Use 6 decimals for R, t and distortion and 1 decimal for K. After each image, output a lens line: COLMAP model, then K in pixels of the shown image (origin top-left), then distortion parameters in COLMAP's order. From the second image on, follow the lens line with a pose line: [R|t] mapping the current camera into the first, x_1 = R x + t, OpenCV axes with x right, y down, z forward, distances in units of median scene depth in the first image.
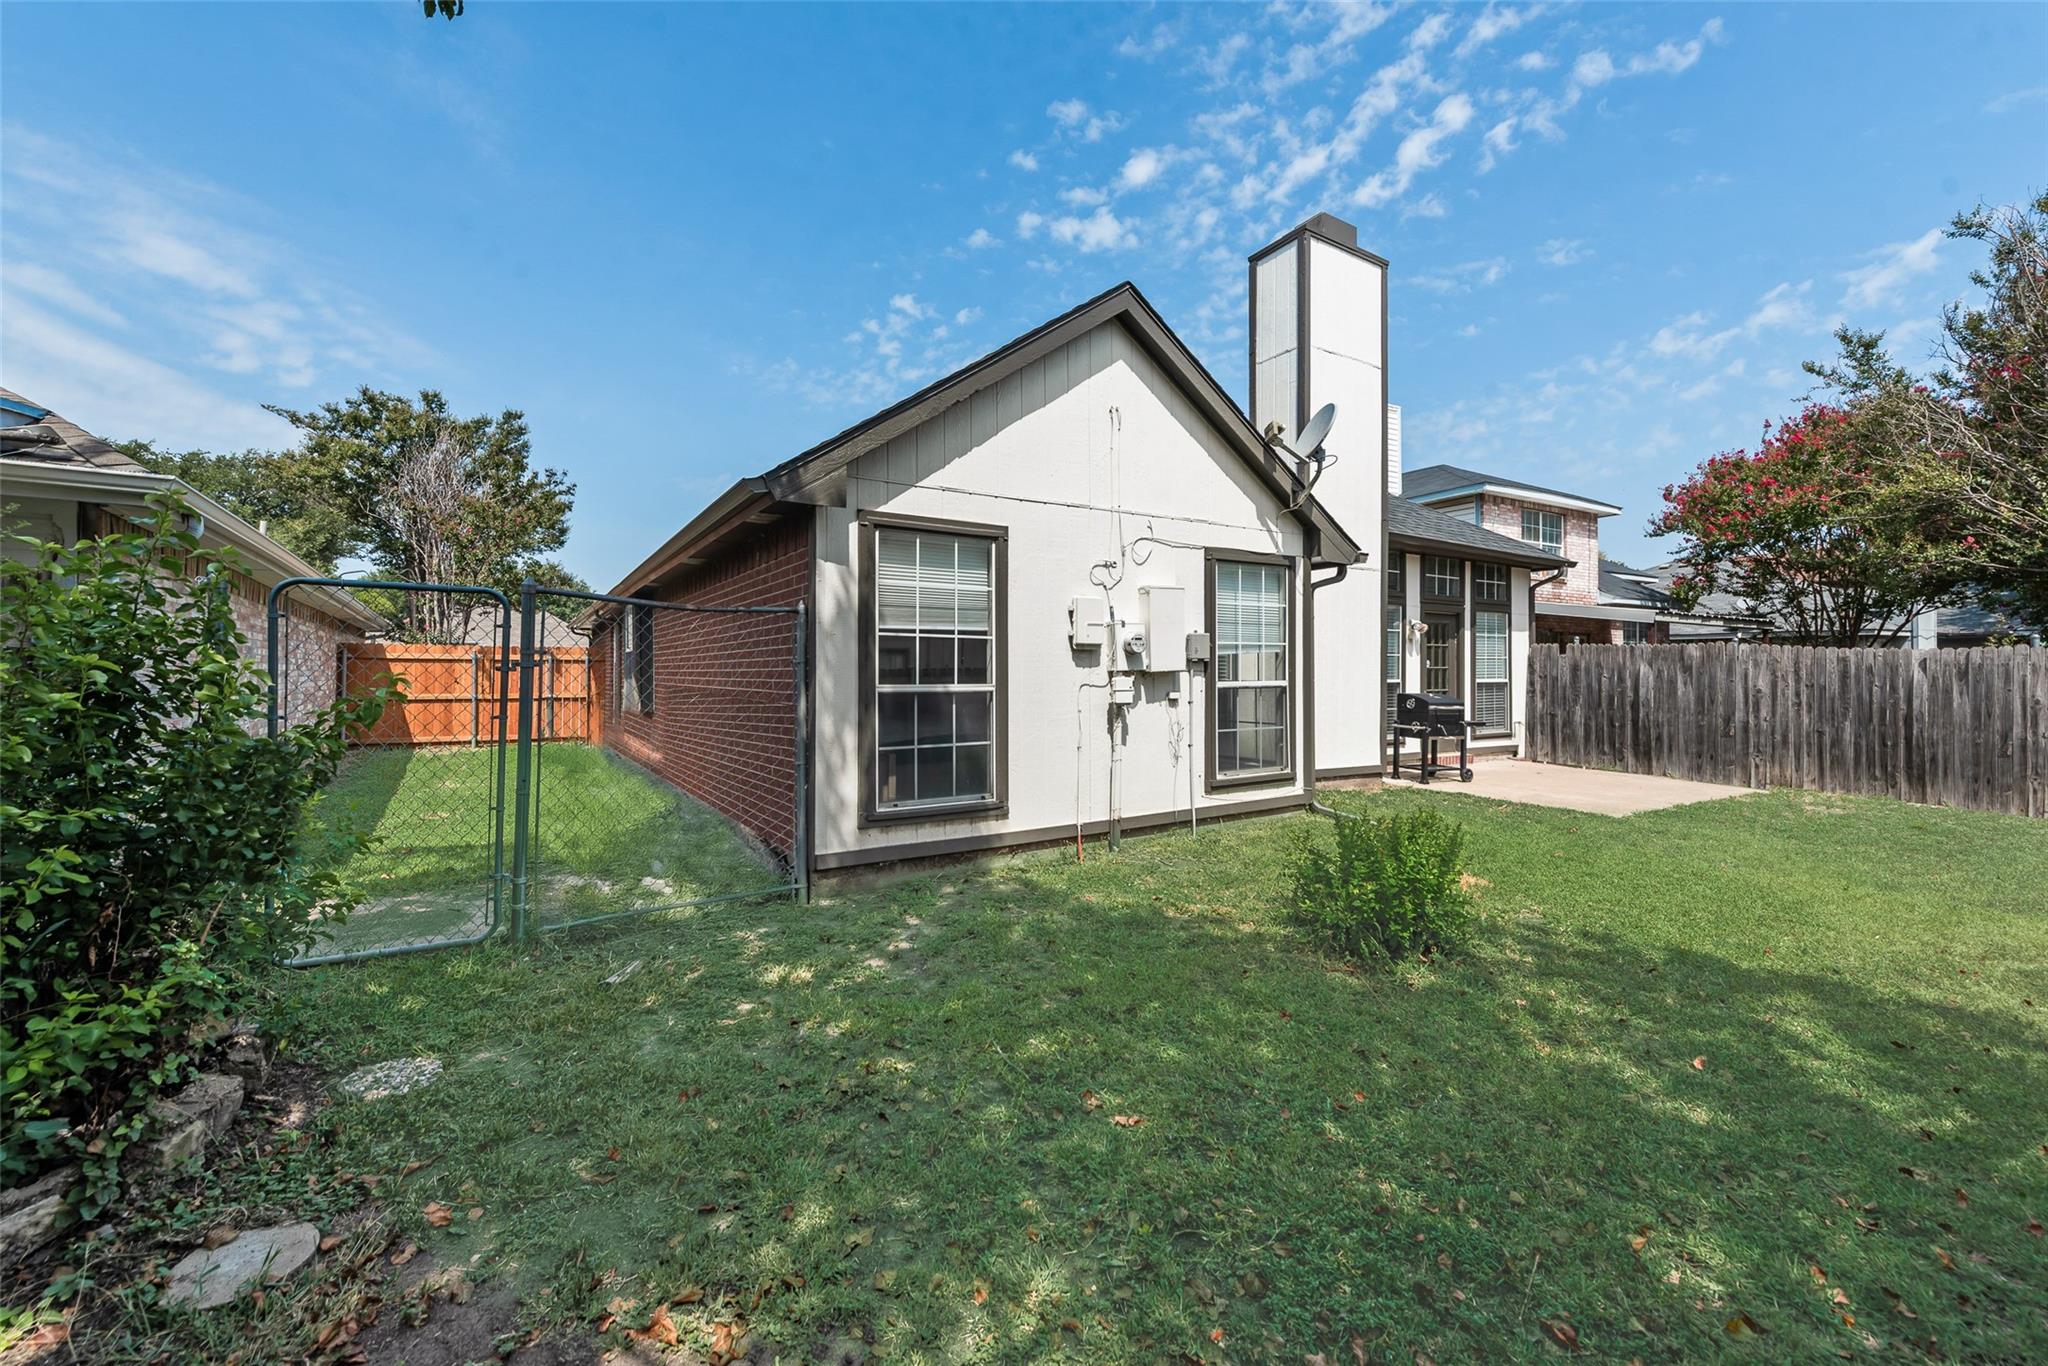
lens RADIAL K [[808.7, 0, 1015.1], [0, 808.7, 650.2], [0, 0, 1]] dist [0.009844, -0.000017]
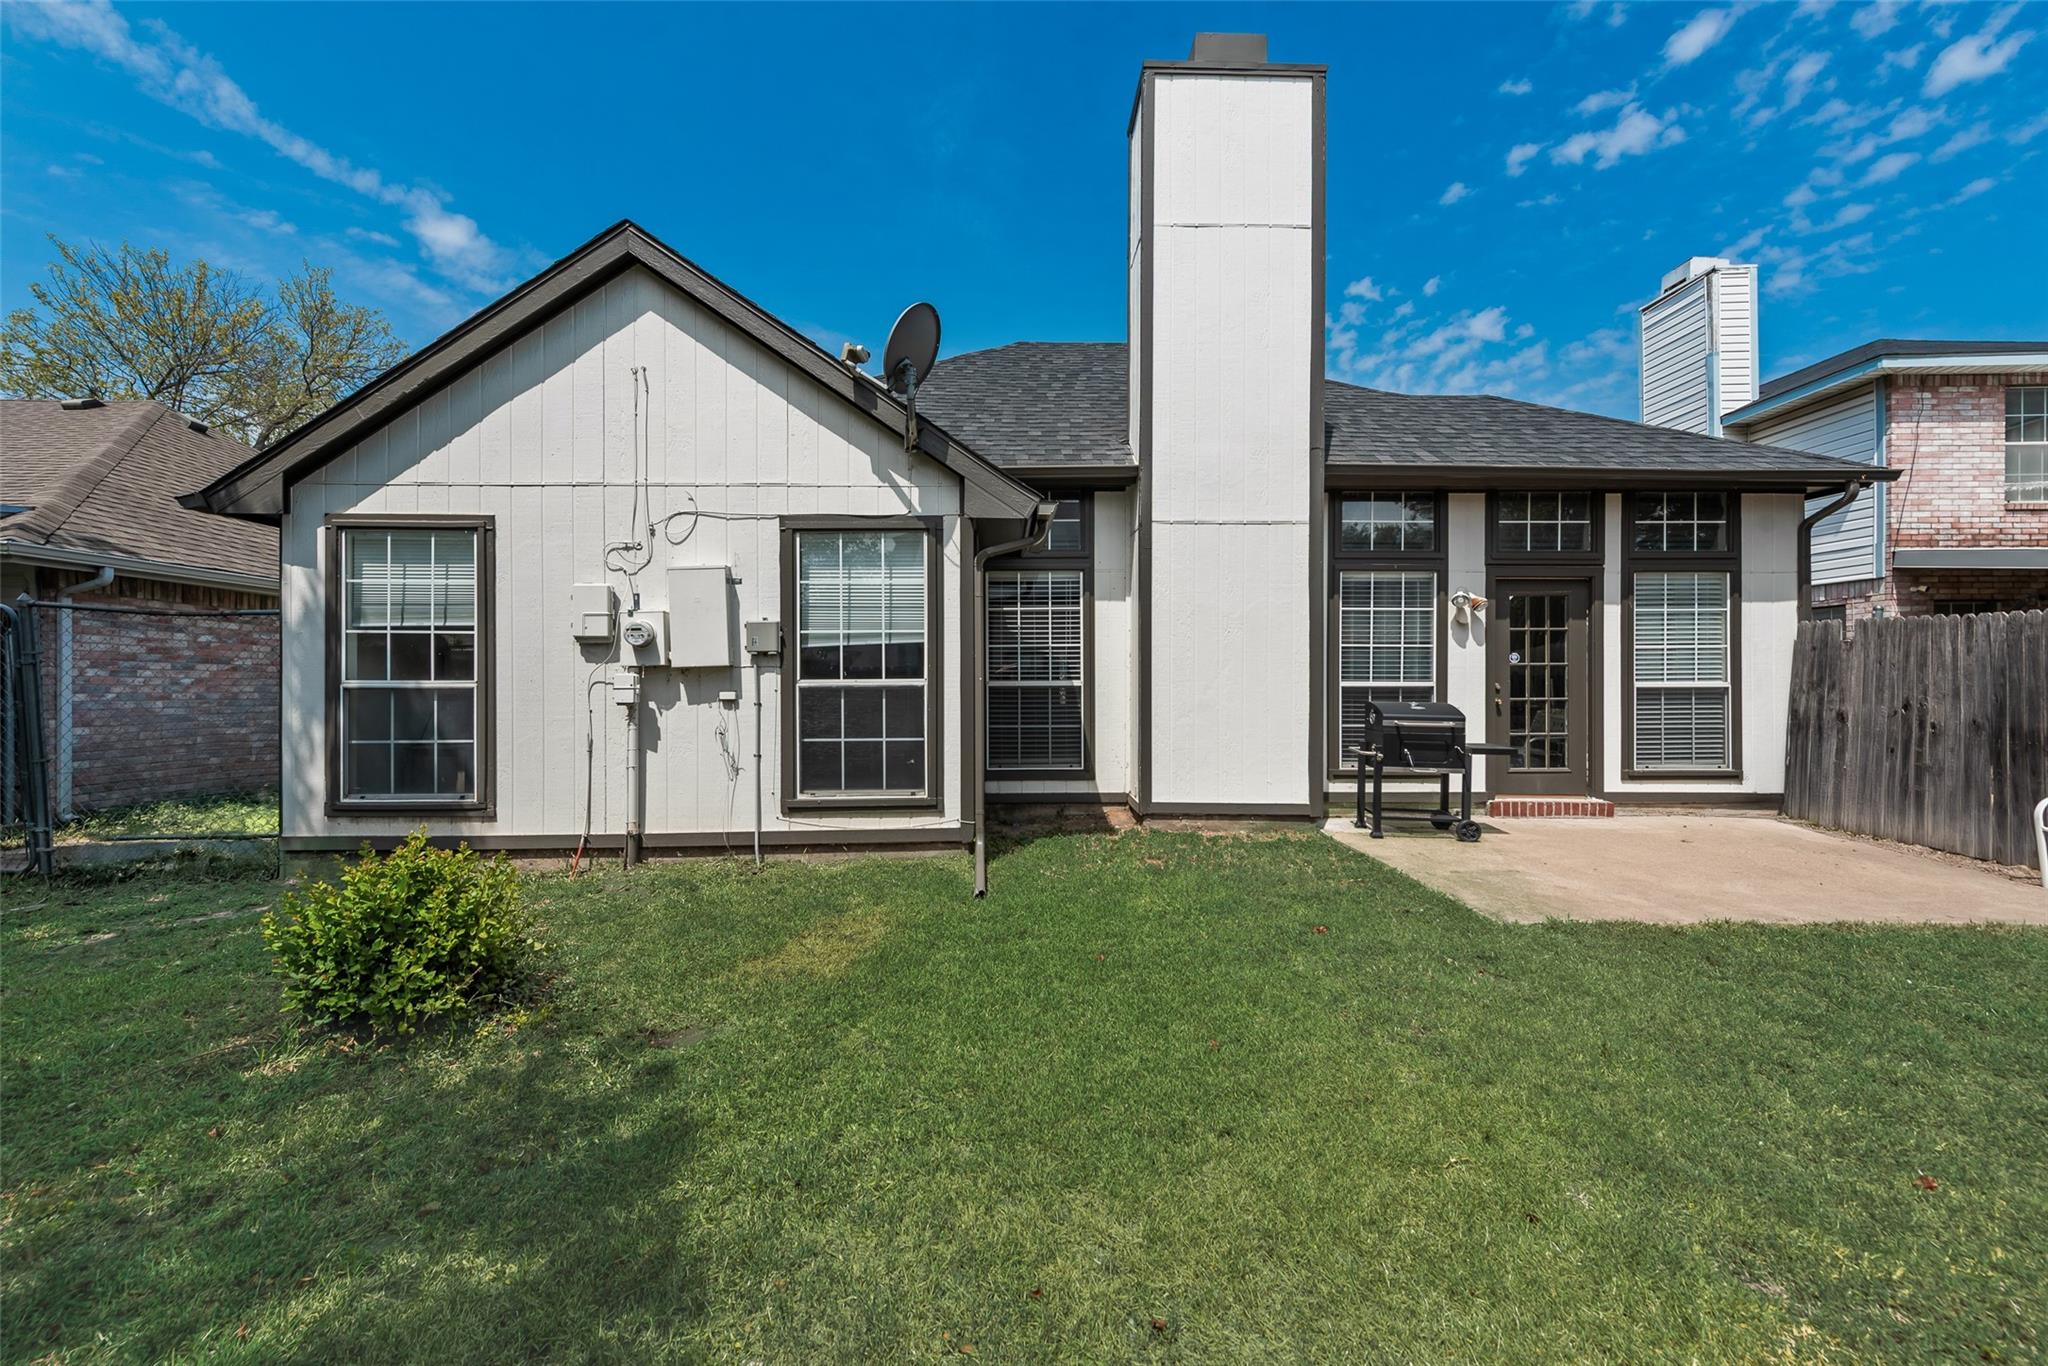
lens RADIAL K [[808.7, 0, 1029.7], [0, 808.7, 677.3], [0, 0, 1]] dist [0.009844, -0.000017]
pose [[0.865138, -0.007829, -0.501473, 0.932374], [0.015948, 0.999802, 0.011905, 0.033069], [0.501280, -0.018297, 0.865092, 0.446773]]
